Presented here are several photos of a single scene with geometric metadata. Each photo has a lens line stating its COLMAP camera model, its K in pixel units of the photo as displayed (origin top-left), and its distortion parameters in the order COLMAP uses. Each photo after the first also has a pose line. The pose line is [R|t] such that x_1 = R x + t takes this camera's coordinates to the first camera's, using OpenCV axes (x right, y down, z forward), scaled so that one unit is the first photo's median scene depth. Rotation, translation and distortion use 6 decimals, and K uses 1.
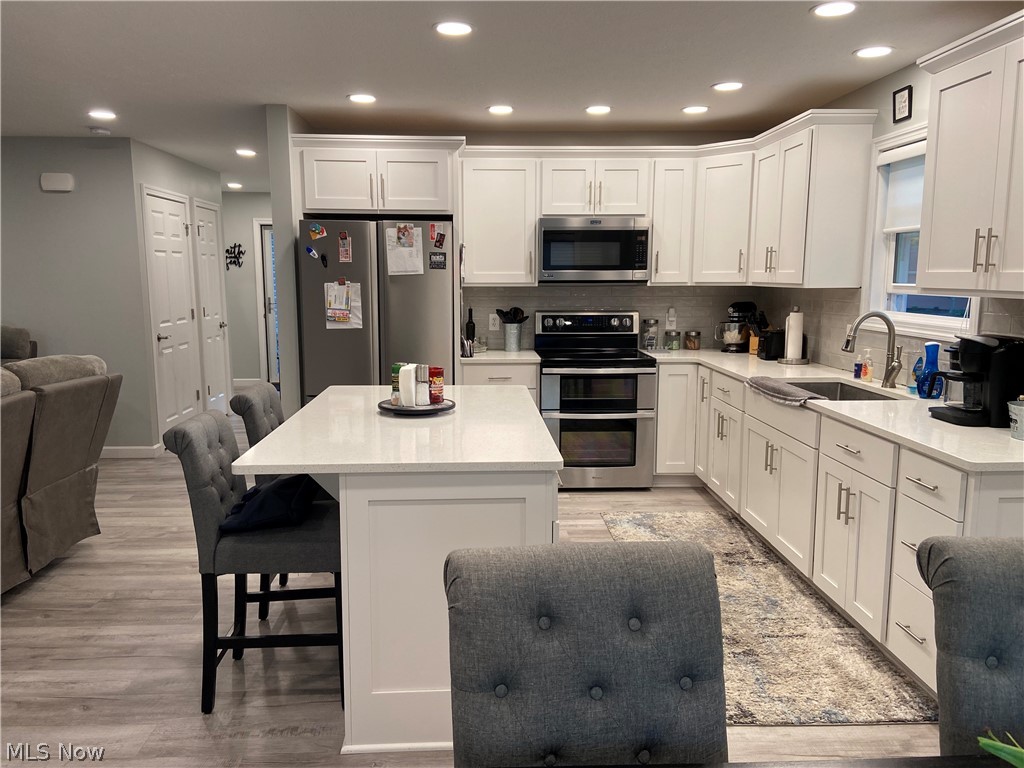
lens RADIAL K [[766.8, 0, 513.4], [0, 766.8, 380.2], [0, 0, 1]] dist [0.135799, -0.158775]
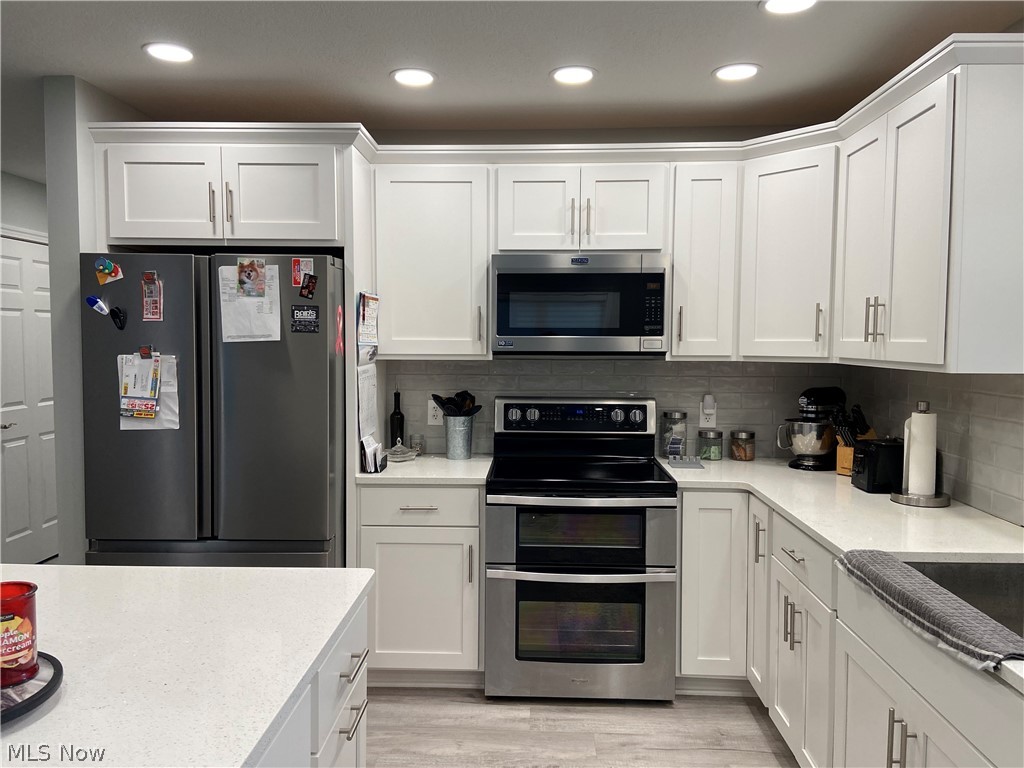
lens RADIAL K [[766.8, 0, 513.4], [0, 766.8, 380.2], [0, 0, 1]] dist [0.135799, -0.158775]
pose [[0.996489, 0.008497, -0.083297, 0.105175], [-0.015498, 0.996365, -0.083767, -0.053202], [0.082282, 0.084764, 0.992998, 0.374765]]
